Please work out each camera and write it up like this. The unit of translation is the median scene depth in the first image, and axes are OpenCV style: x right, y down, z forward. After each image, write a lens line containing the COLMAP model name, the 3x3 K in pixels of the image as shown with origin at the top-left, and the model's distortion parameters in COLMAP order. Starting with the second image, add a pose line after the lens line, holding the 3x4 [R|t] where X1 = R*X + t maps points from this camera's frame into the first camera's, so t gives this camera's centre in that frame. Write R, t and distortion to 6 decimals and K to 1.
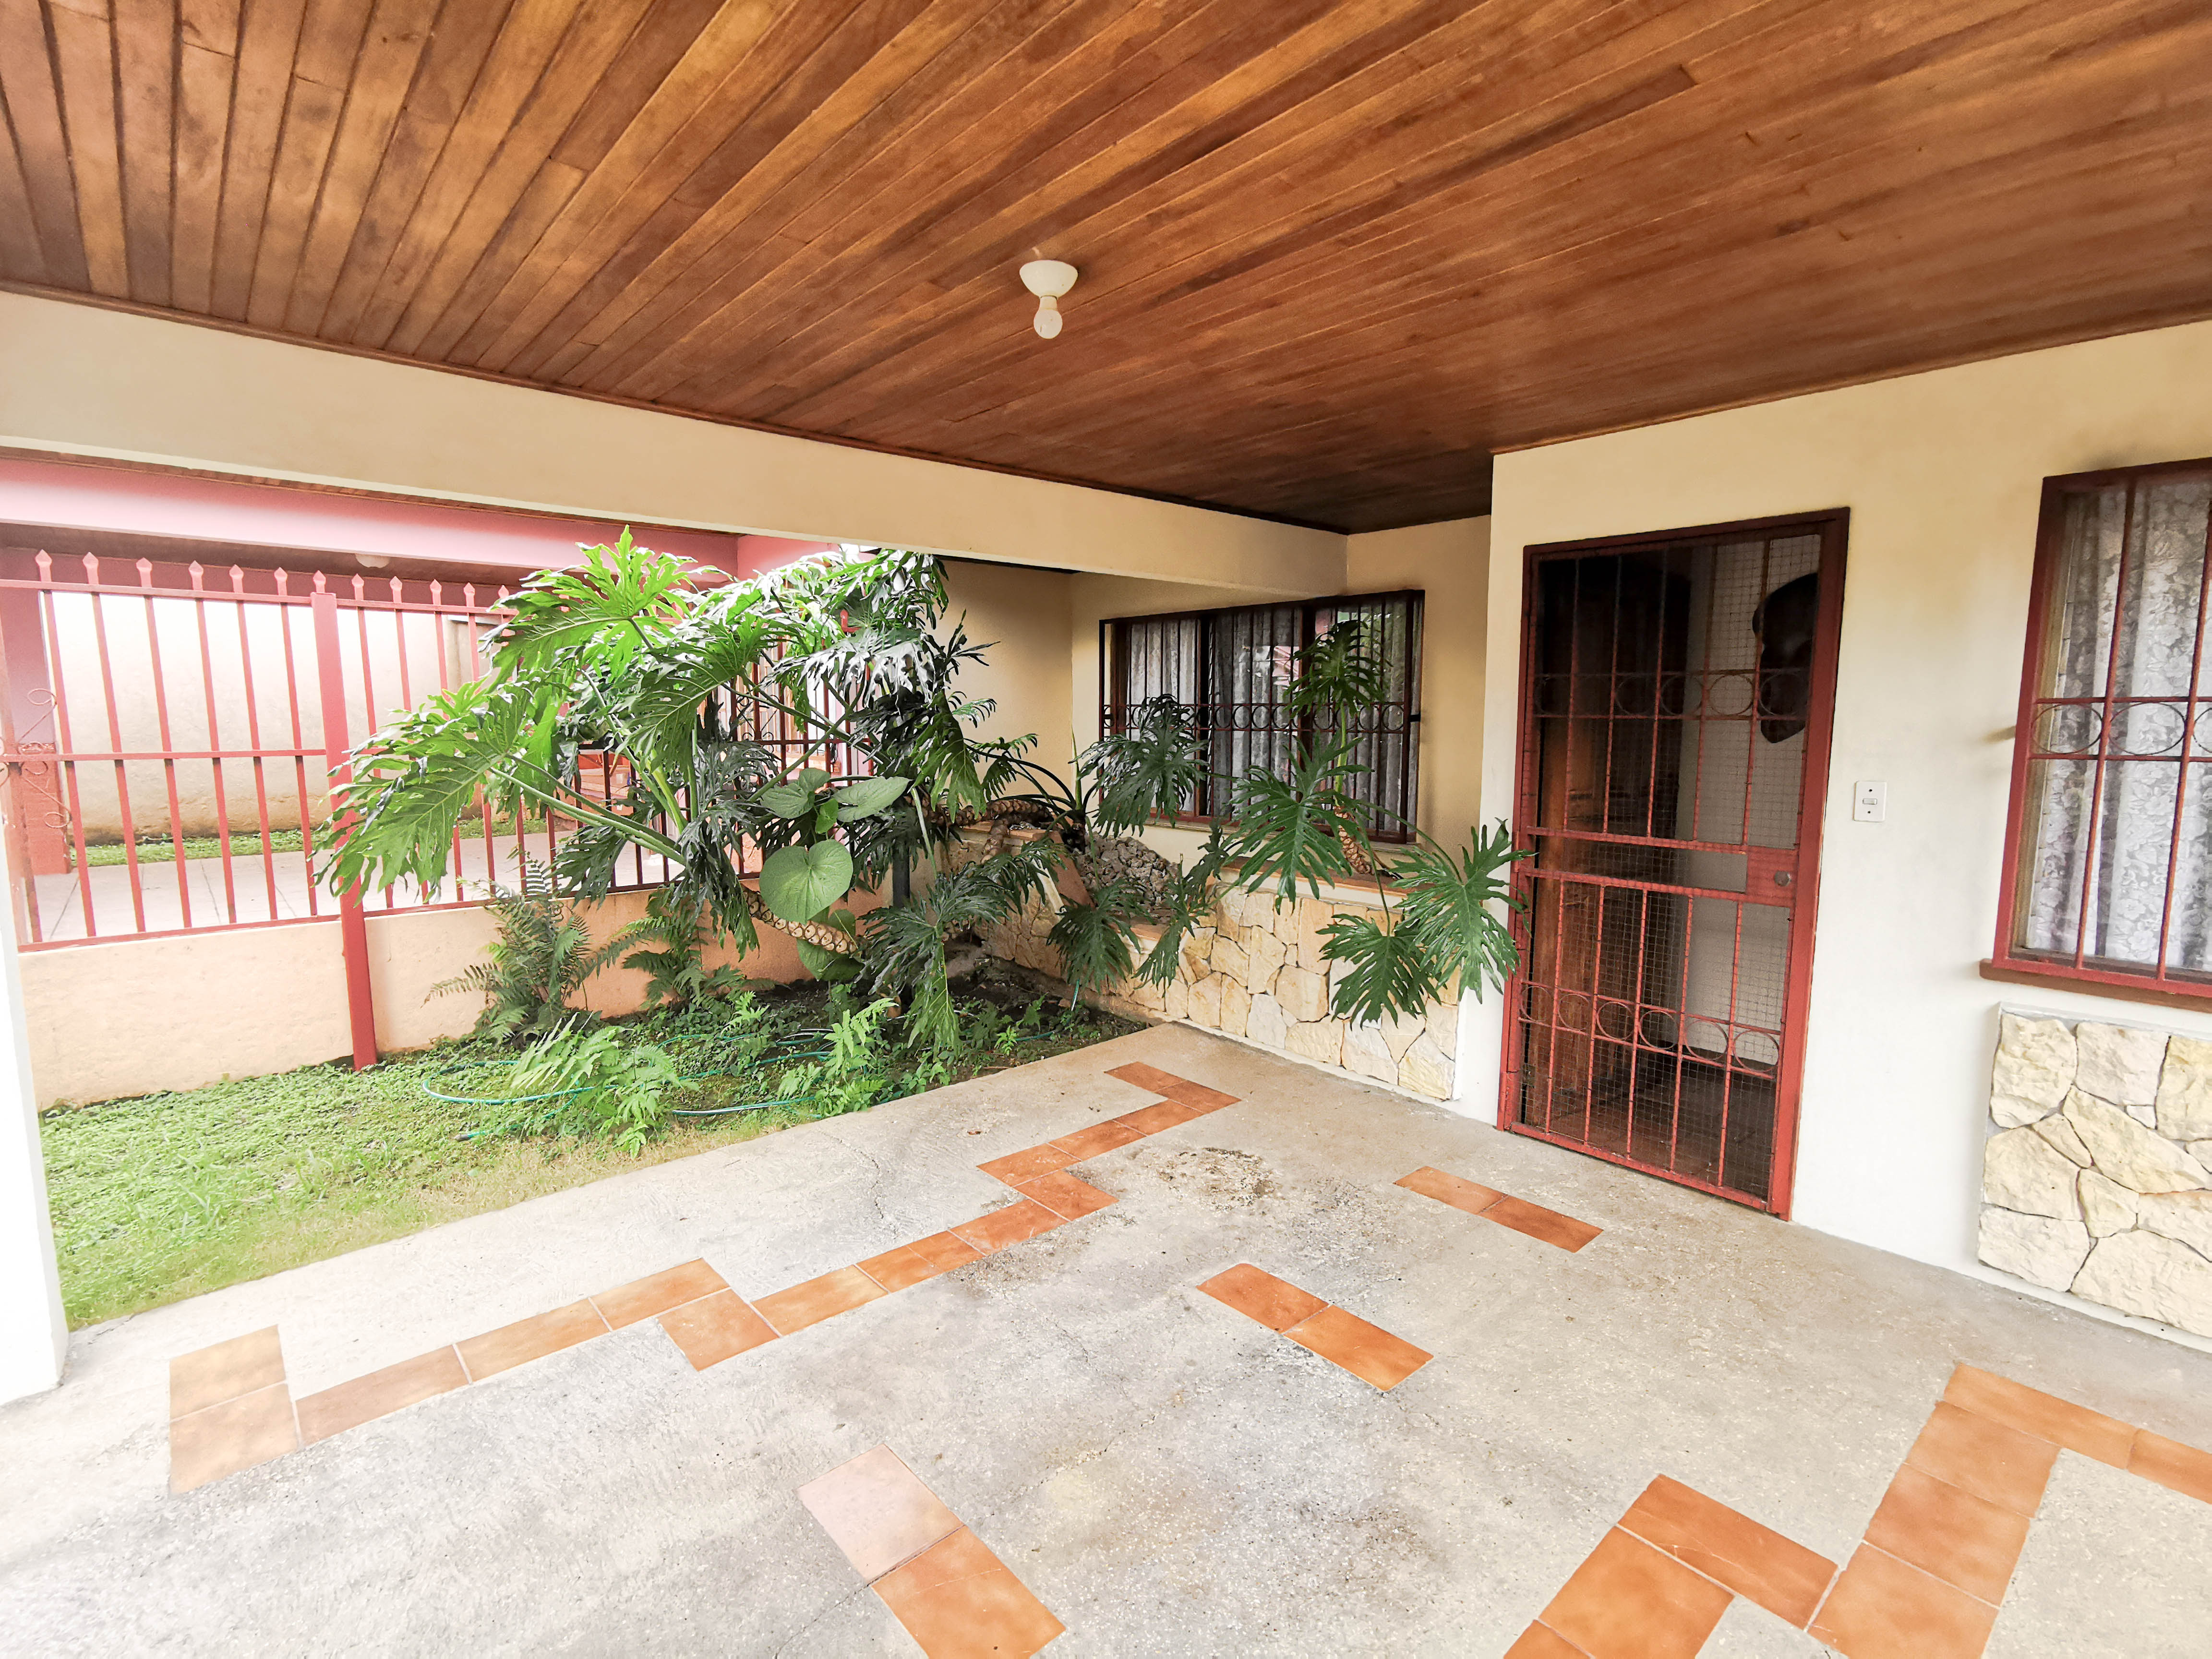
lens RADIAL K [[1065.7, 0, 1101.4], [0, 1065.7, 834.1], [0, 0, 1]] dist [-0.024326, 0.023040]
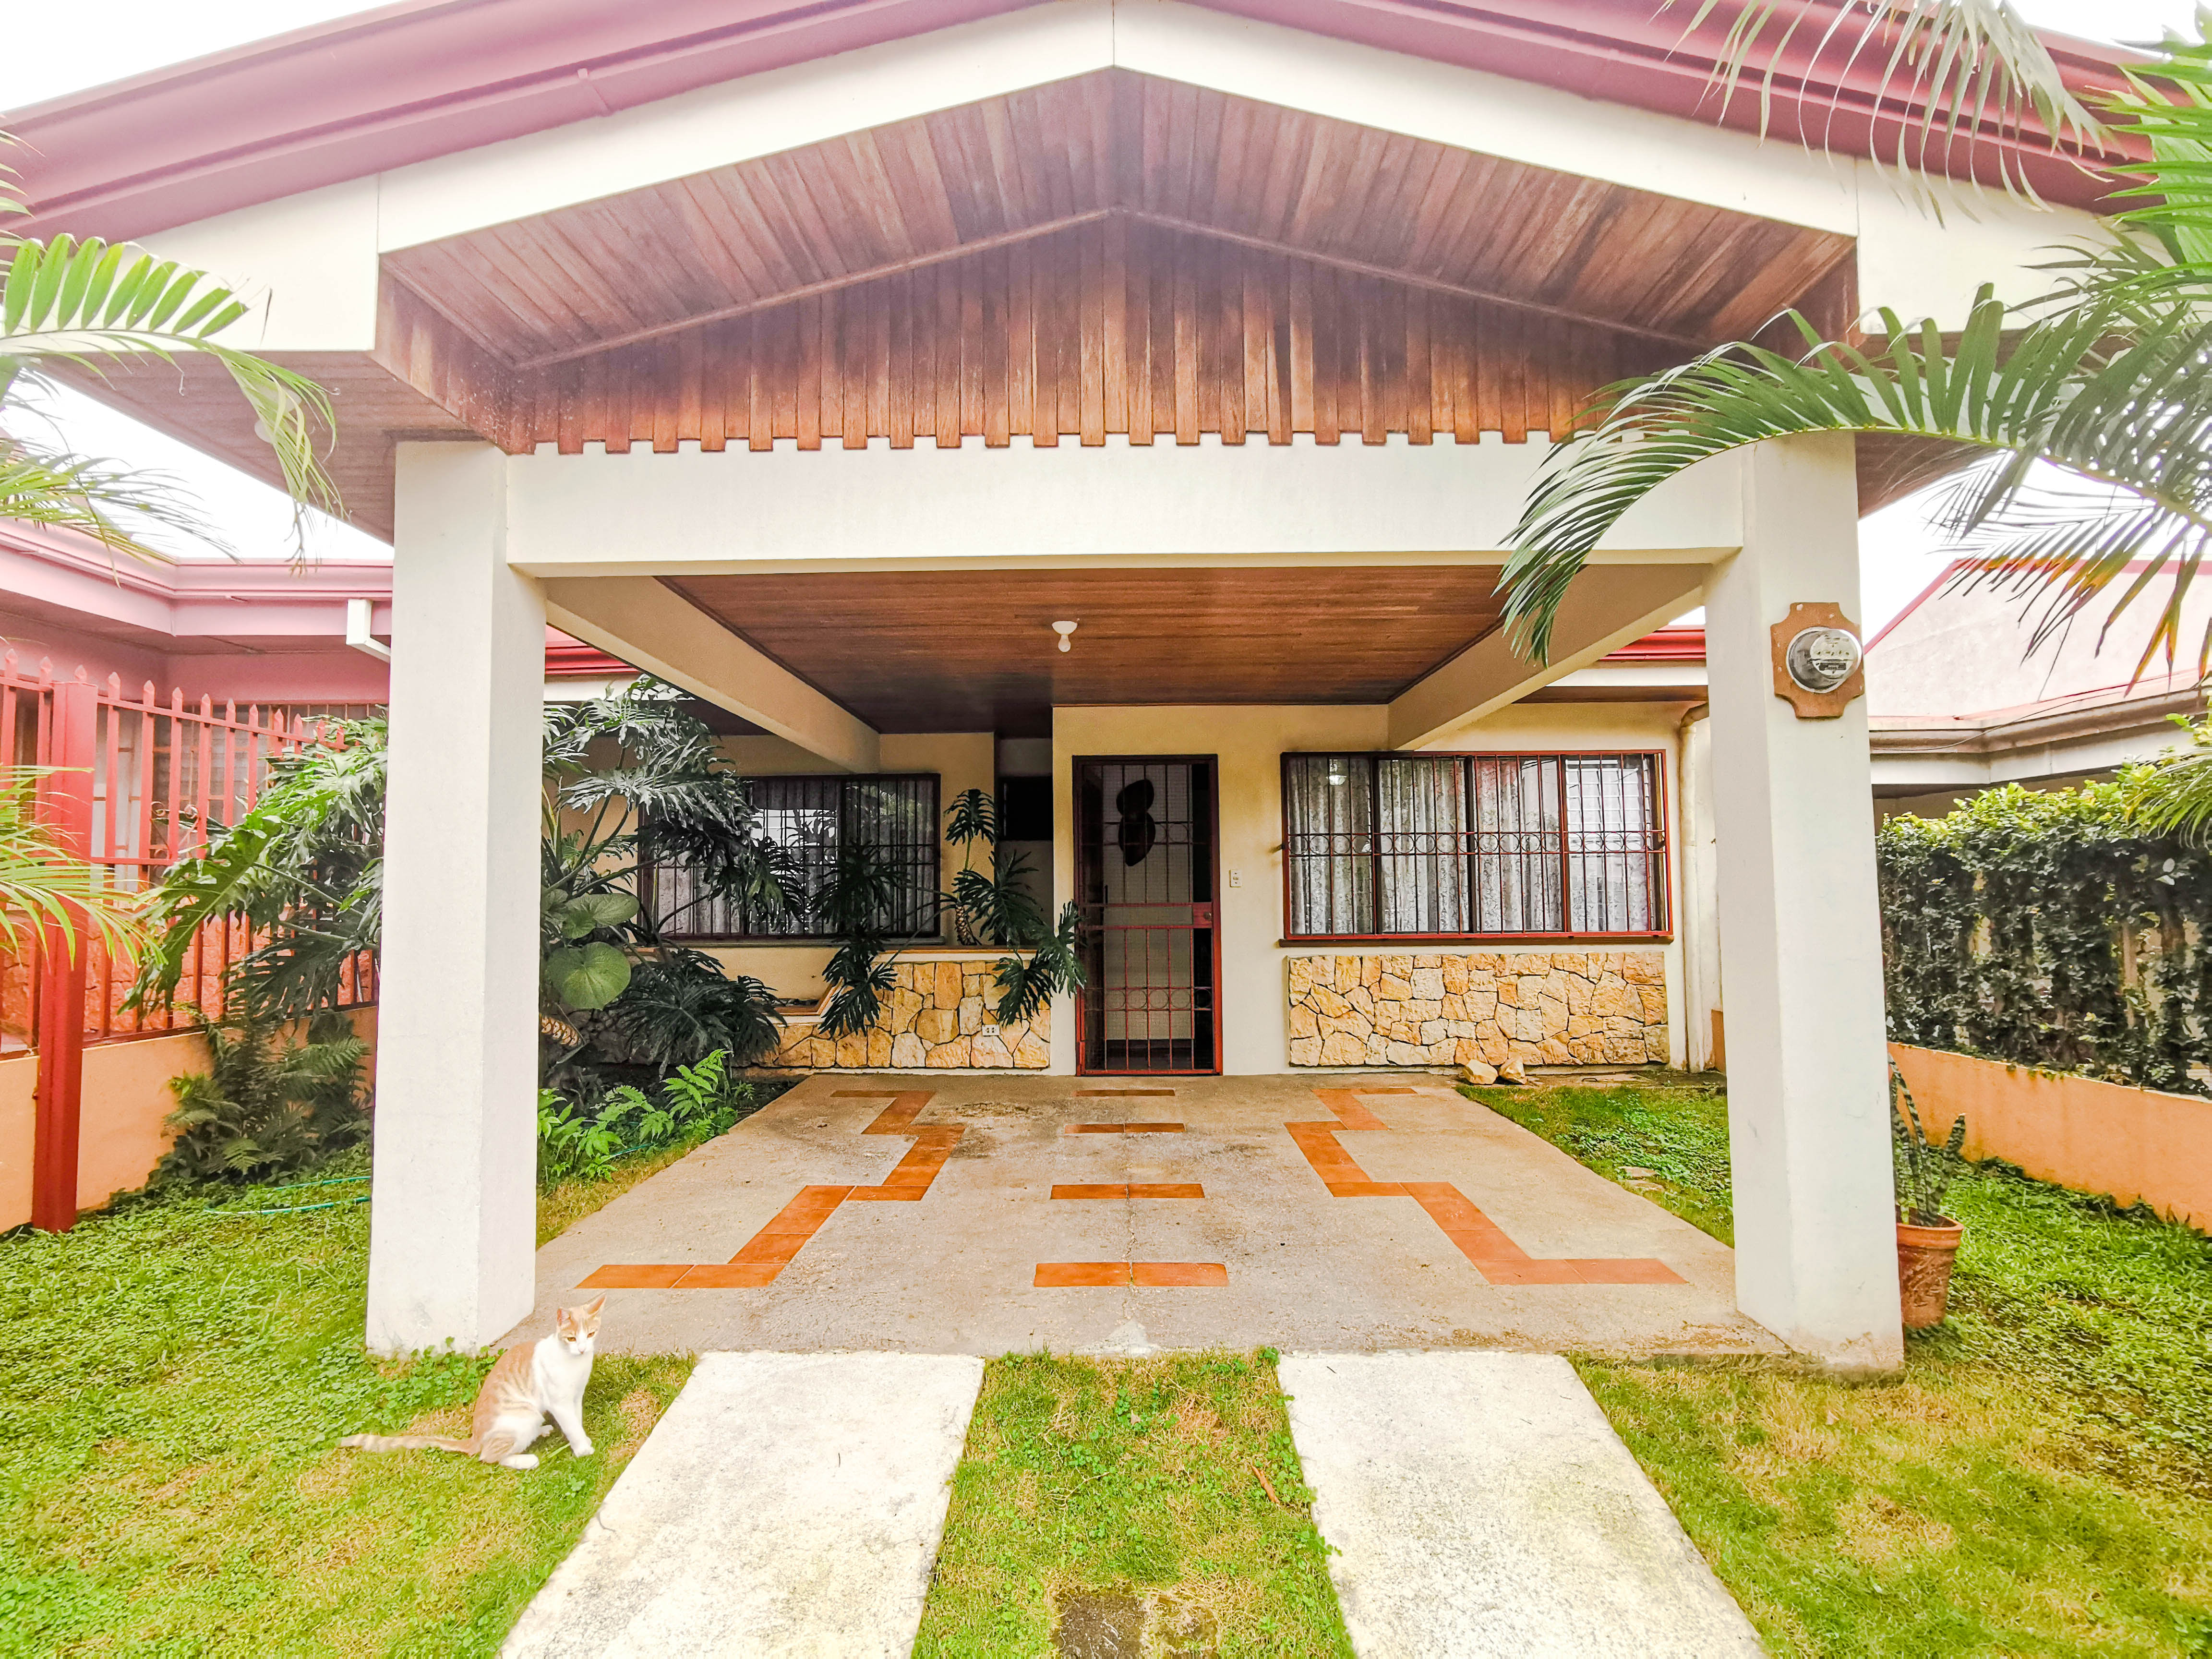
lens RADIAL K [[1065.7, 0, 1113.6], [0, 1065.7, 832.7], [0, 0, 1]] dist [-0.024326, 0.023040]
pose [[0.663245, 0.035446, 0.747562, -1.153927], [0.095960, 0.986605, -0.131917, 0.146804], [-0.742225, 0.159229, 0.650960, -0.327942]]
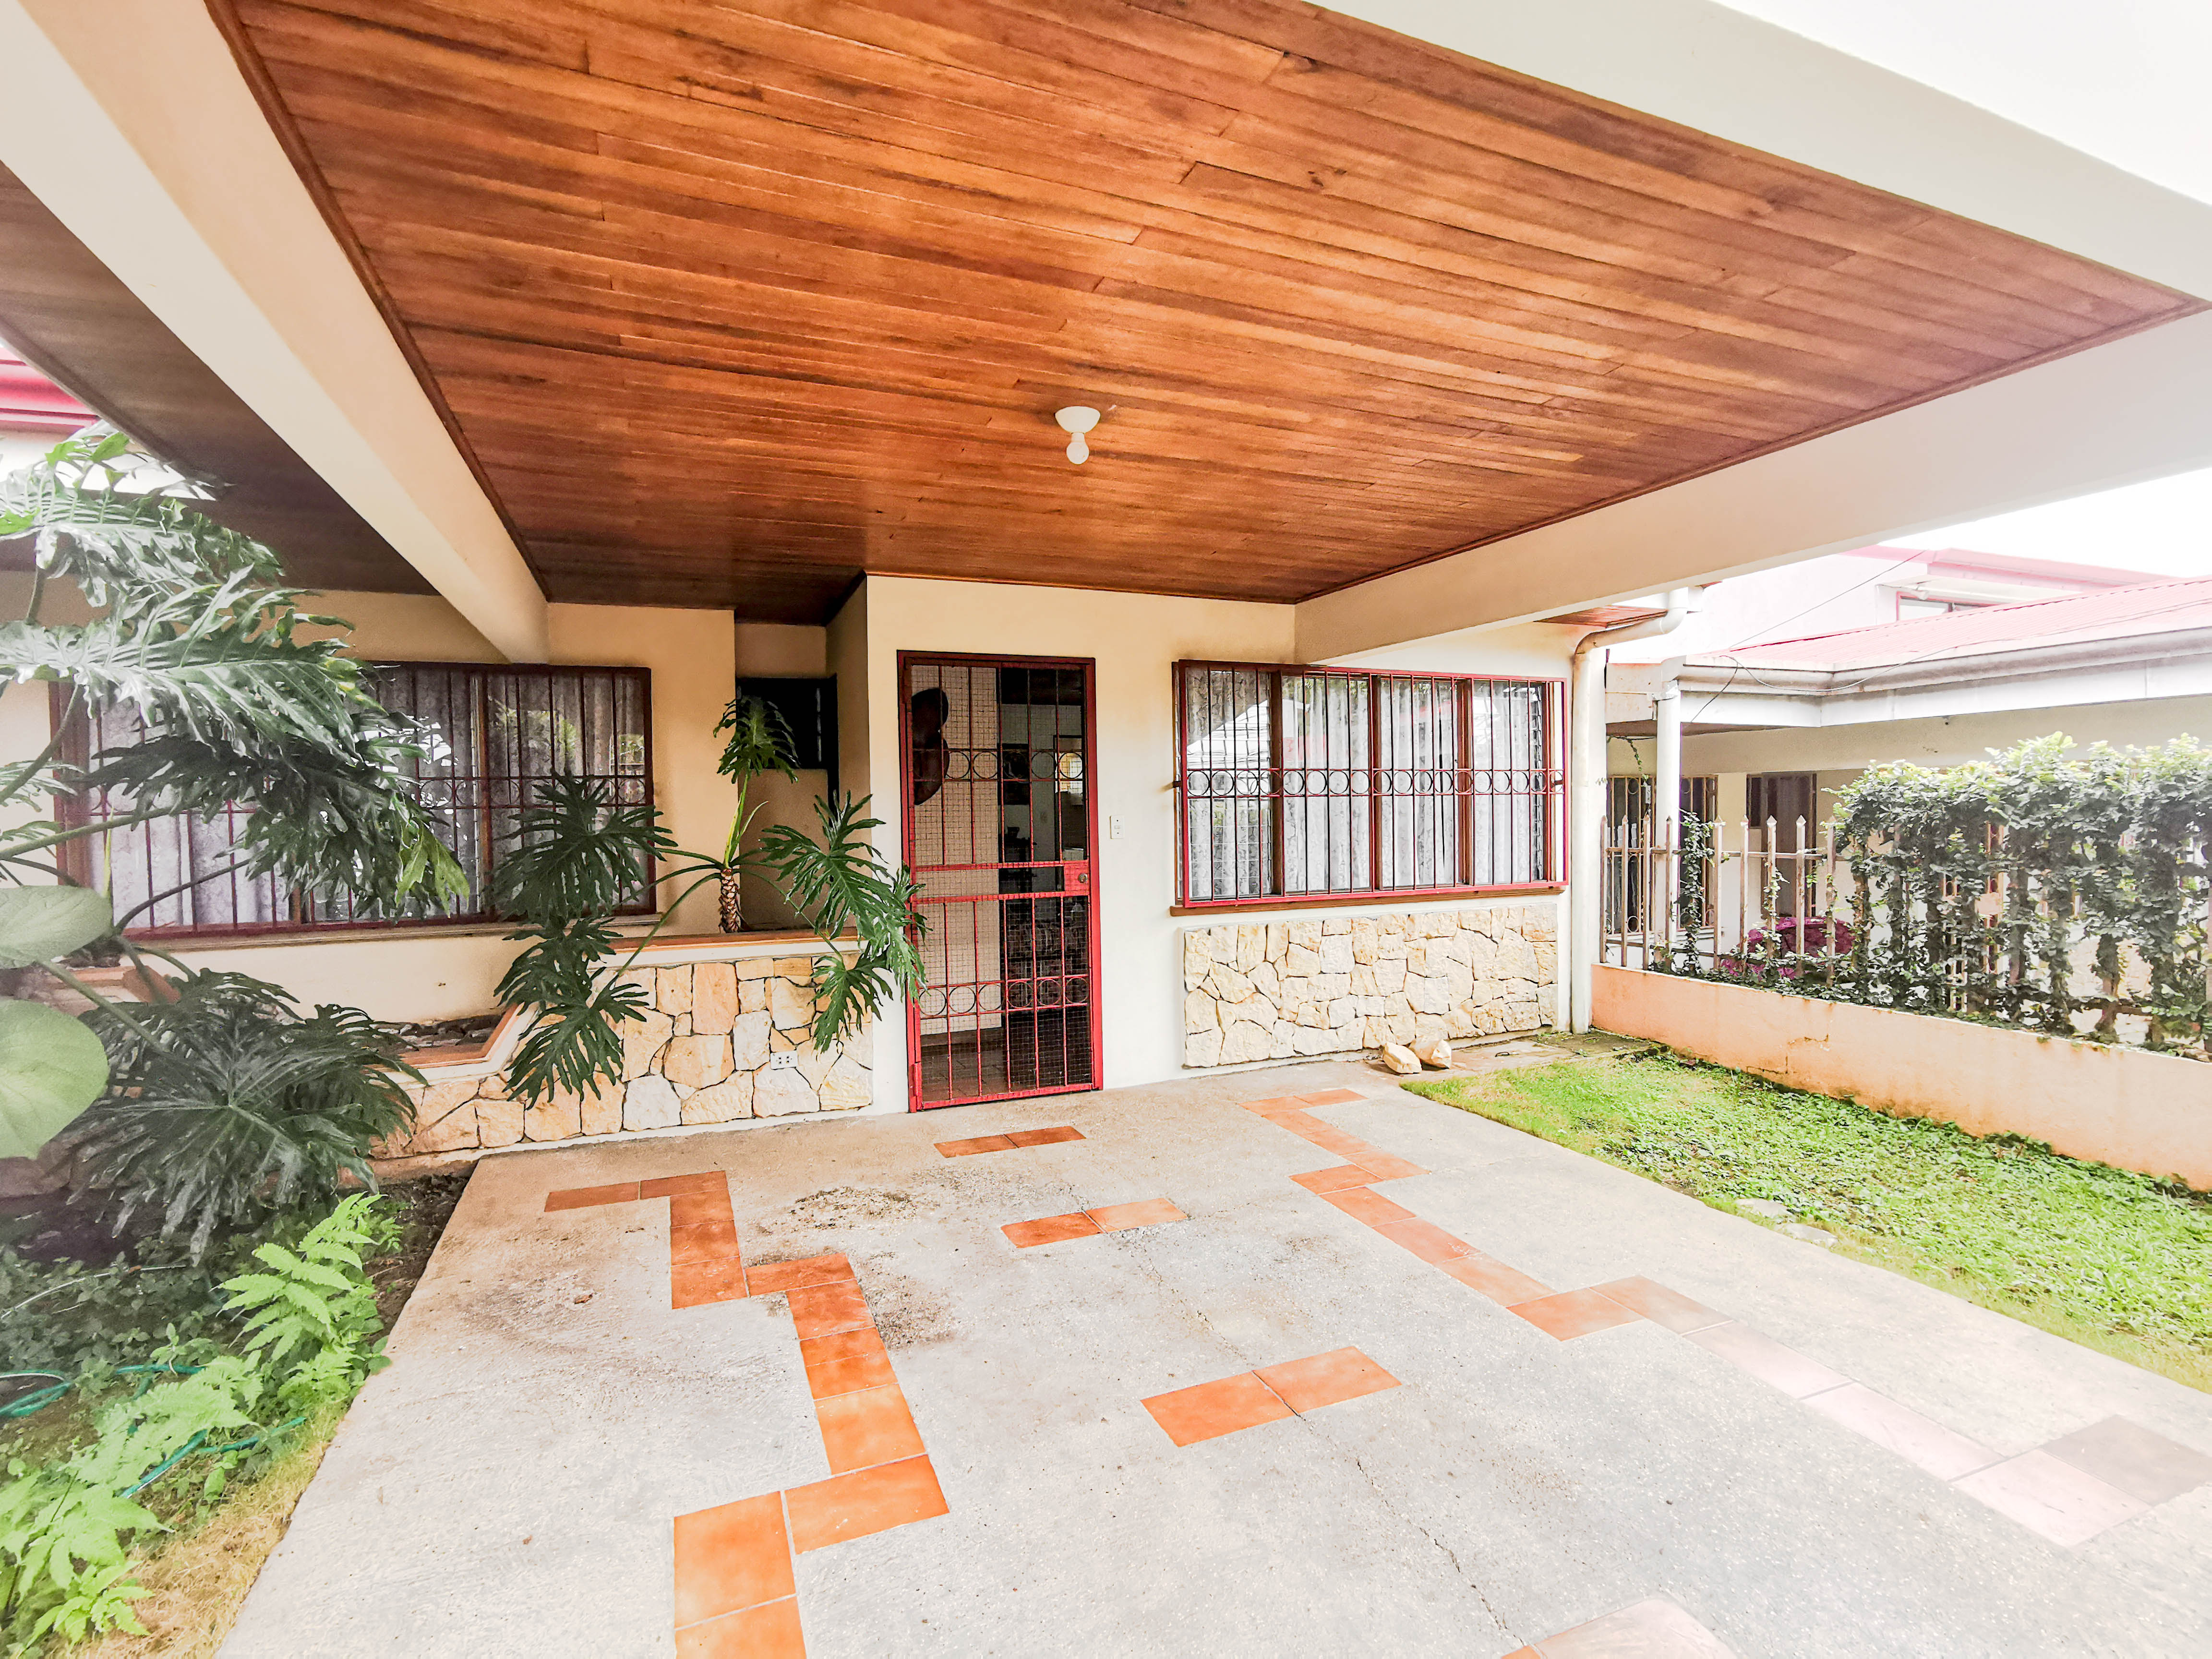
lens RADIAL K [[1065.7, 0, 1109.3], [0, 1065.7, 834.2], [0, 0, 1]] dist [-0.024326, 0.023040]
pose [[0.320563, -0.032821, 0.946658, -0.893508], [0.121858, 0.992524, -0.006853, -0.008605], [-0.939356, 0.117555, 0.322166, 0.428340]]
